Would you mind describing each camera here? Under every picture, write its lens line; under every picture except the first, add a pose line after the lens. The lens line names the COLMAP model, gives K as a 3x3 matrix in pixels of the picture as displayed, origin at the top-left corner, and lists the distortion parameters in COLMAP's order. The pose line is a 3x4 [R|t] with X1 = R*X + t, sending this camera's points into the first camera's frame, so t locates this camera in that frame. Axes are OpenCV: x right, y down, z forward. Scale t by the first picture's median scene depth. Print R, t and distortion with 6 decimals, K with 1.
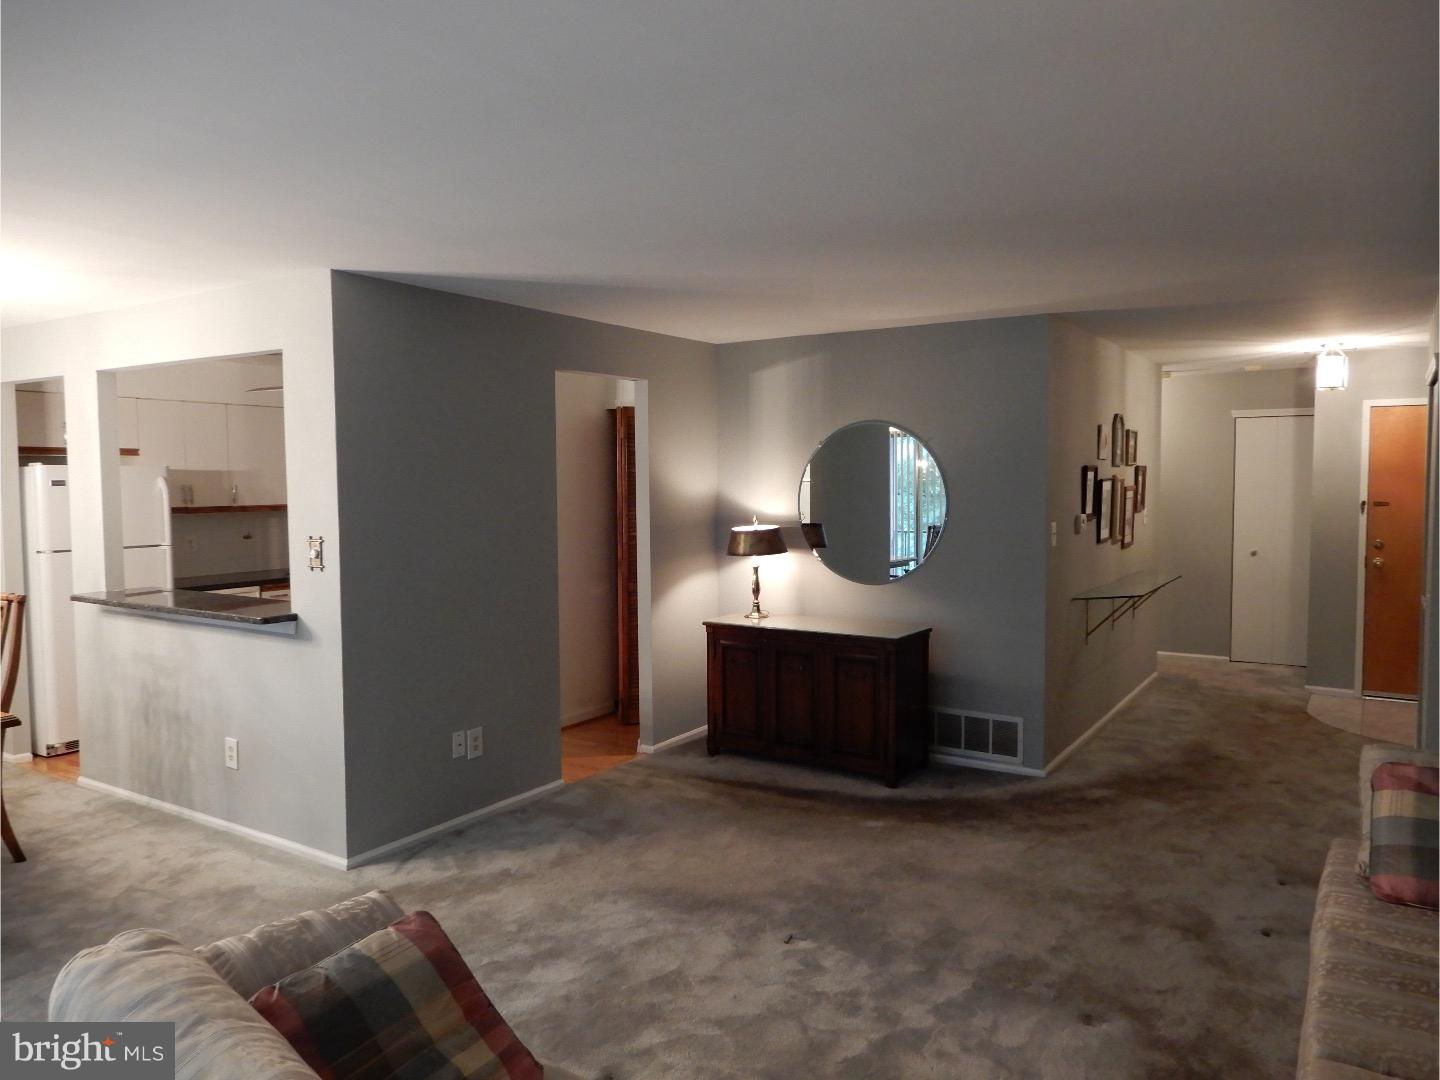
lens RADIAL K [[1019.7, 0, 719.6], [0, 1019.7, 538.7], [0, 0, 1]] dist [-0.002137, -0.000045]
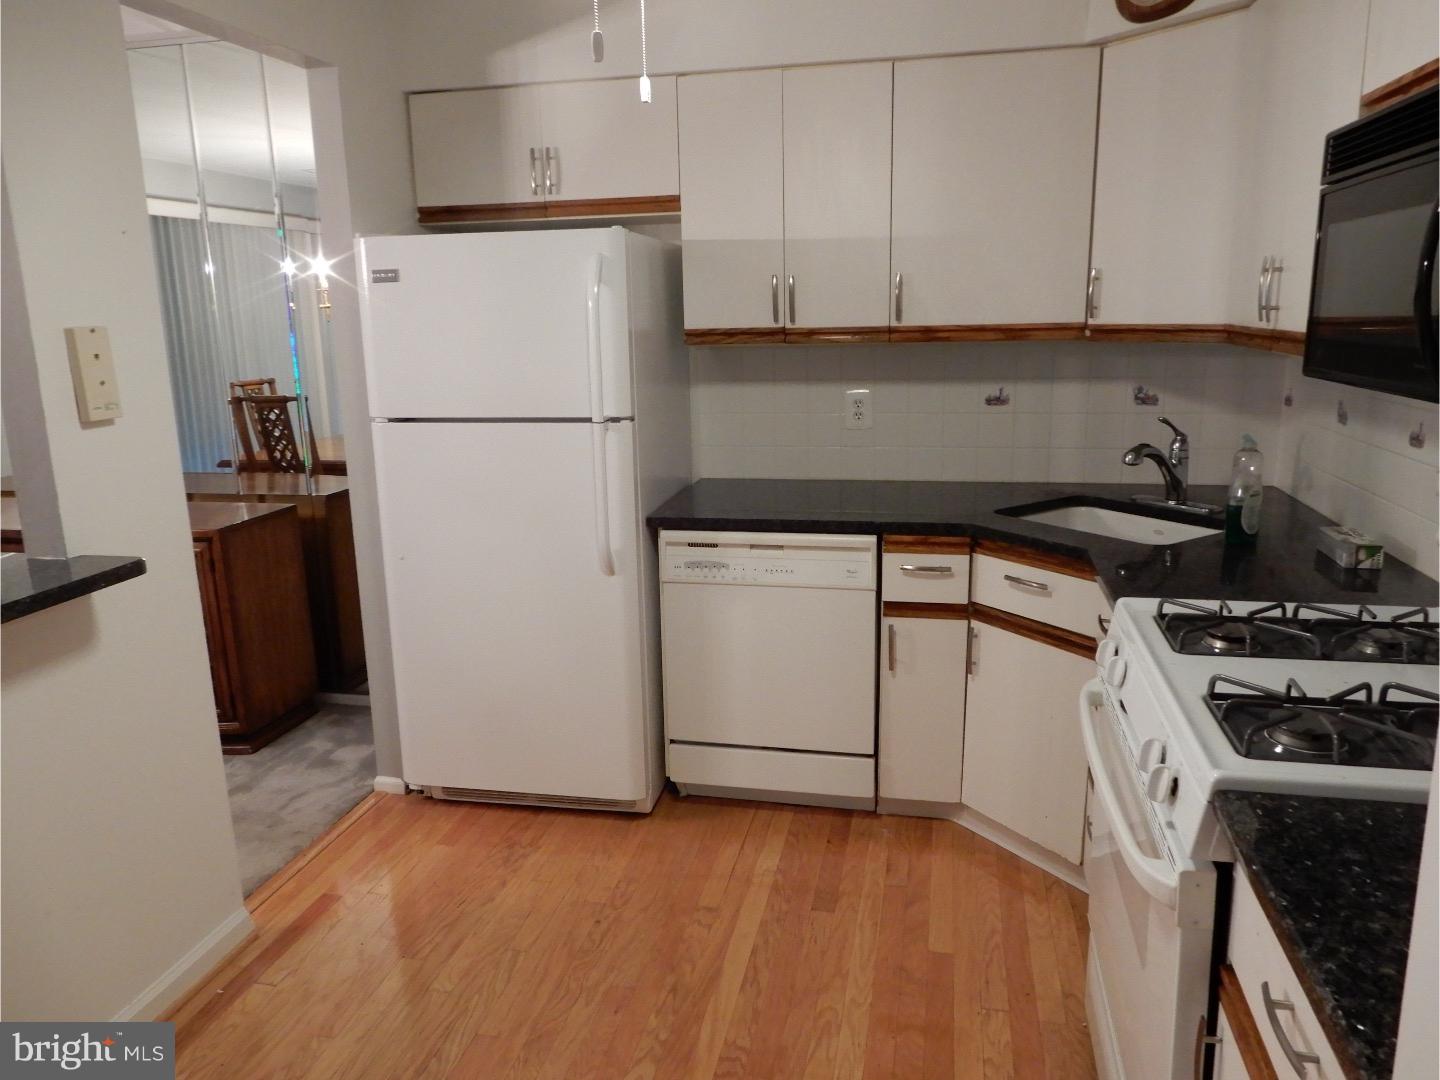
lens RADIAL K [[1019.7, 0, 719.9], [0, 1019.7, 537.6], [0, 0, 1]] dist [-0.002137, -0.000045]
pose [[0.344117, 0.207121, -0.915797, -0.092706], [-0.032469, 0.977408, 0.208854, -0.027082], [0.938365, -0.042135, 0.343067, 0.661743]]
